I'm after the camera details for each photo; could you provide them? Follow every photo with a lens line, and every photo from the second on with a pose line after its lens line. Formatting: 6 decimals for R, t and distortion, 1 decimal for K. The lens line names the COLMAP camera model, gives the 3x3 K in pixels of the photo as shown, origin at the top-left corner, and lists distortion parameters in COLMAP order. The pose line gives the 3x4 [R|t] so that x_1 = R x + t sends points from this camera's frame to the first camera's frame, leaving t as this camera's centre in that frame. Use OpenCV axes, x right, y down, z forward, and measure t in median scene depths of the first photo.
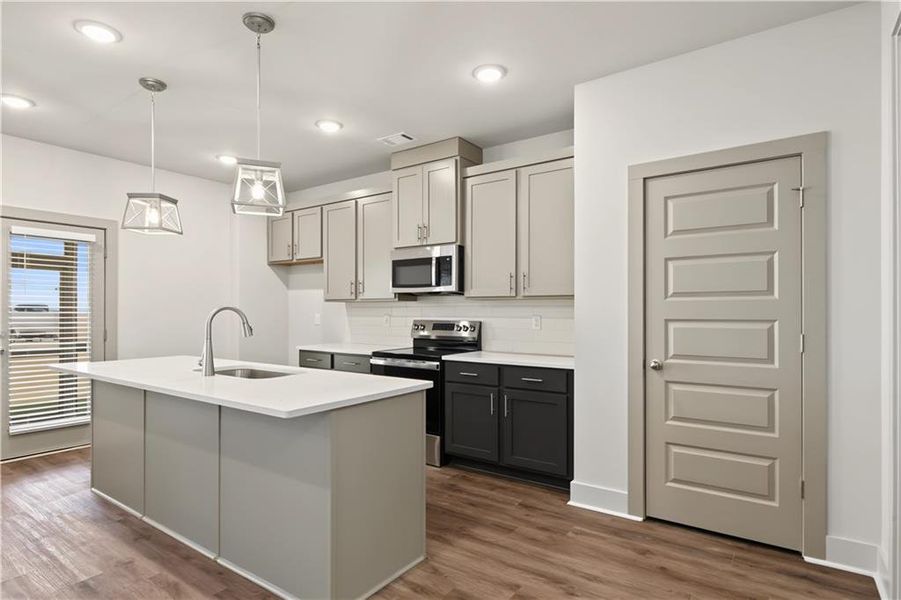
lens RADIAL K [[475.0, 0, 451.5], [0, 475.0, 308.8], [0, 0, 1]] dist [0.001739, 0.000617]
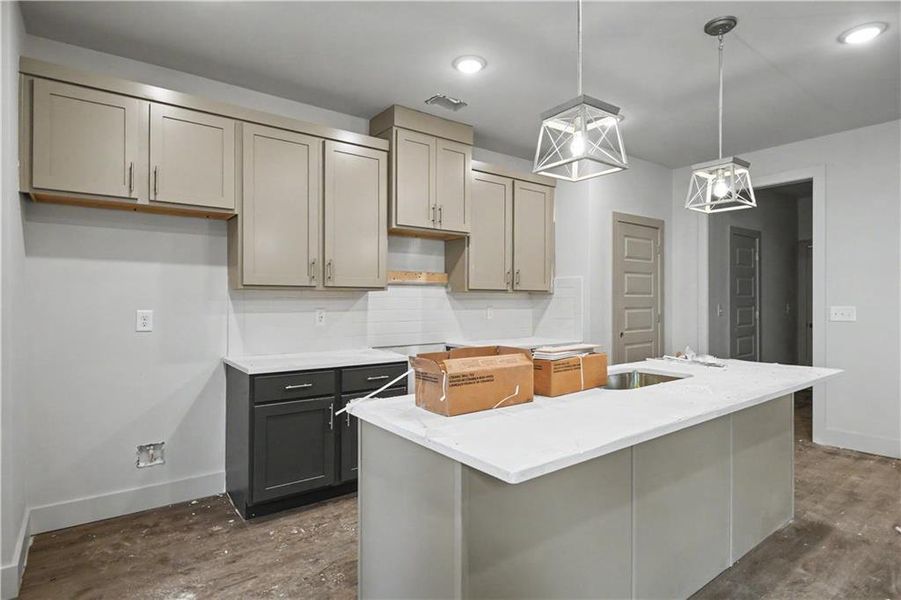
lens RADIAL K [[477.1, 0, 450.5], [0, 477.1, 300.0], [0, 0, 1]] dist [0.000746, -0.000526]
pose [[0.309361, -0.001604, 0.950943, -1.185663], [-0.005427, 0.999979, 0.003452, -0.007041], [-0.950929, -0.006229, 0.309345, 0.928903]]
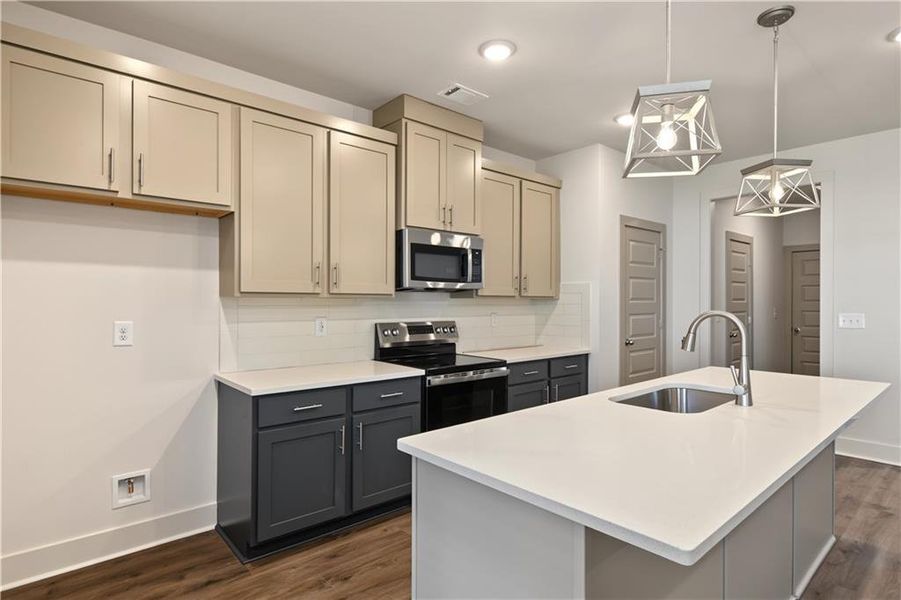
lens RADIAL K [[477.1, 0, 450.5], [0, 477.1, 300.0], [0, 0, 1]] dist [0.000746, -0.000526]
pose [[0.239514, 0.001788, 0.970891, -1.132753], [-0.006564, 0.999978, -0.000222, -0.019458], [-0.970871, -0.006320, 0.239520, 1.056246]]
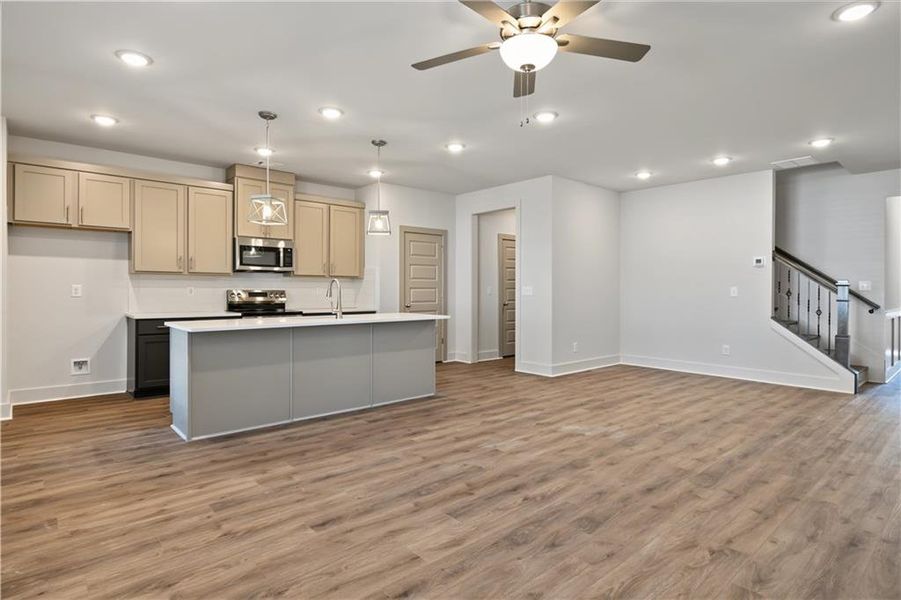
lens RADIAL K [[476.5, 0, 450.5], [0, 476.5, 289.4], [0, 0, 1]] dist [-0.000999, -0.000174]
pose [[0.234754, -0.000797, 0.972055, -1.772677], [-0.007855, 0.999965, 0.002717, 0.019767], [-0.972023, -0.008274, 0.234739, 0.152054]]
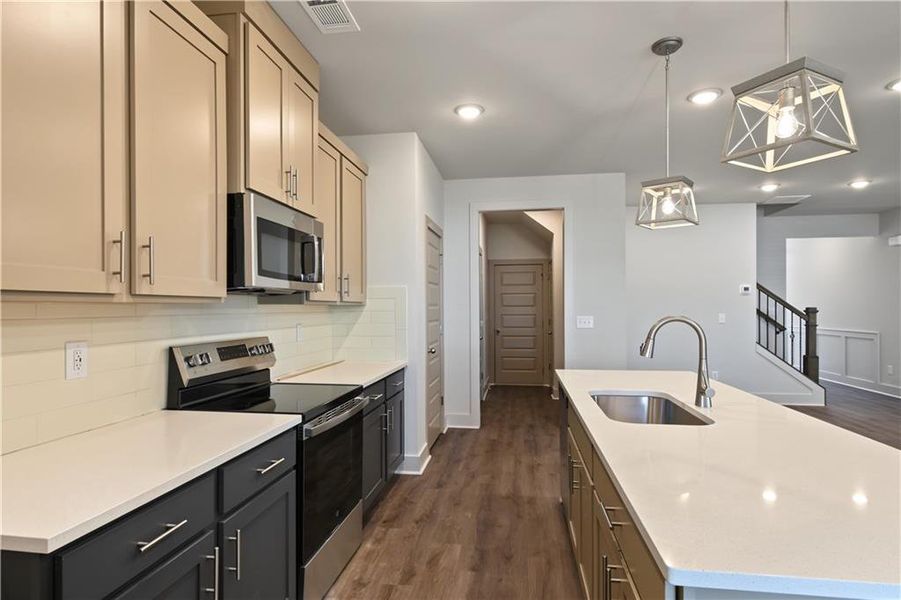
lens RADIAL K [[479.5, 0, 445.7], [0, 479.5, 307.2], [0, 0, 1]] dist [0.005087, 0.000815]
pose [[-0.441434, 0.000167, 0.897294, -0.861008], [-0.001339, 0.999999, -0.000845, -0.018534], [-0.897293, -0.001575, -0.441433, 1.437844]]
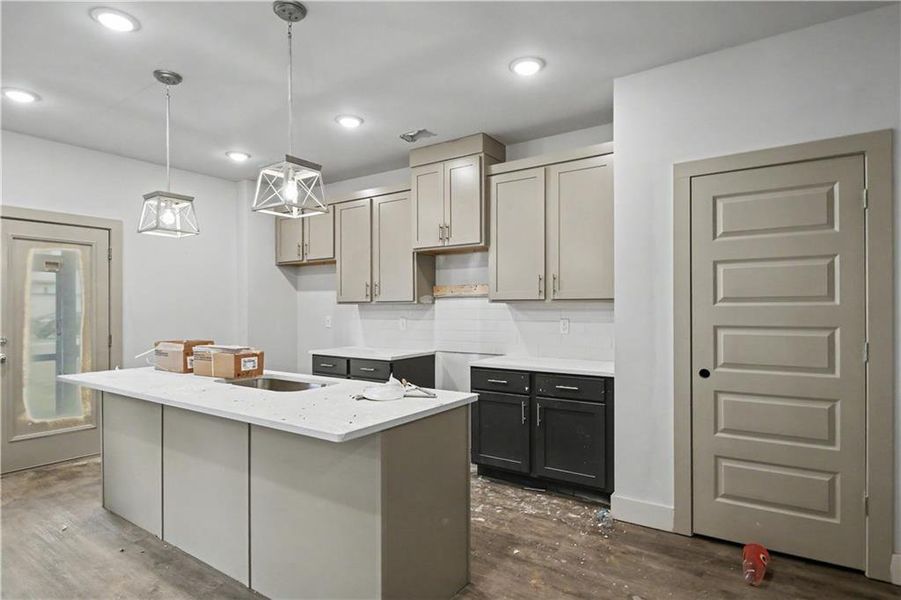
lens RADIAL K [[478.2, 0, 451.7], [0, 478.2, 307.2], [0, 0, 1]] dist [-0.000475, -0.000712]
pose [[0.999917, -0.003124, 0.012482, -0.076855], [0.003094, 0.999992, 0.002400, -0.016366], [-0.012490, -0.002361, 0.999919, 0.044459]]
